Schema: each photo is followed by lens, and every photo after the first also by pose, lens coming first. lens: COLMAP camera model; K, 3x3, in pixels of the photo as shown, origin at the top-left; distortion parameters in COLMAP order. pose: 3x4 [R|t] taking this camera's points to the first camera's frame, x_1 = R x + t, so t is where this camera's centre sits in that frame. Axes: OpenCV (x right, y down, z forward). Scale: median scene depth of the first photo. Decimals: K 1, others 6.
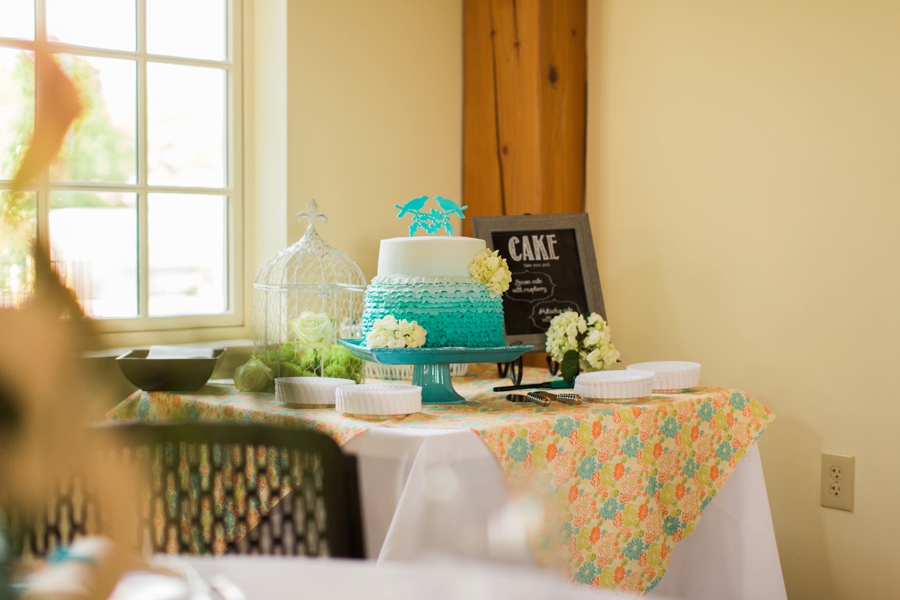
lens RADIAL K [[1346.7, 0, 450.0], [0, 1346.7, 300.0], [0, 0, 1]] dist [0.004183, 0.039749]
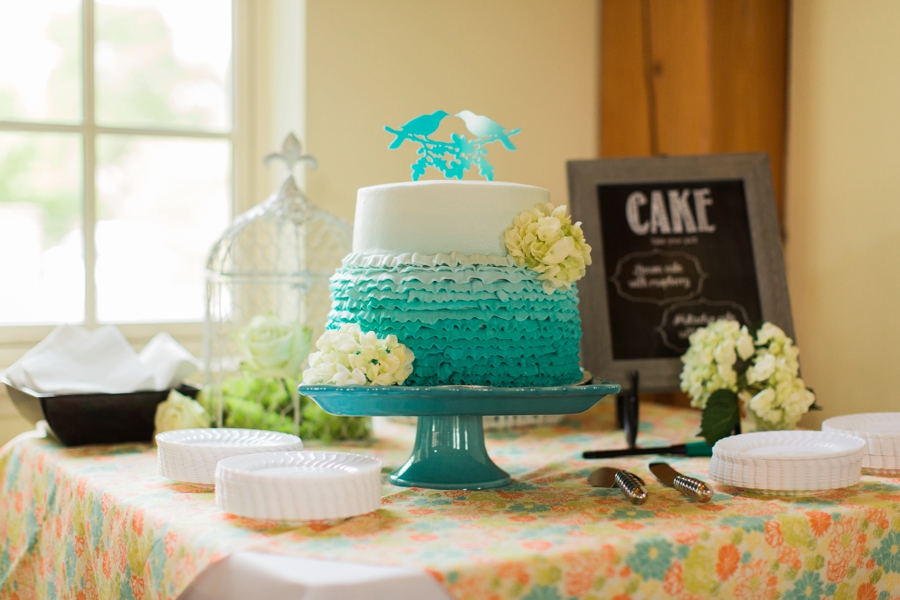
lens RADIAL K [[1346.7, 0, 450.0], [0, 1346.7, 300.0], [0, 0, 1]] dist [0.004183, 0.039749]
pose [[0.978531, 0.009178, -0.205894, 0.100753], [-0.009918, 0.999948, -0.002560, 0.002662], [0.205860, 0.004547, 0.978571, 0.454607]]
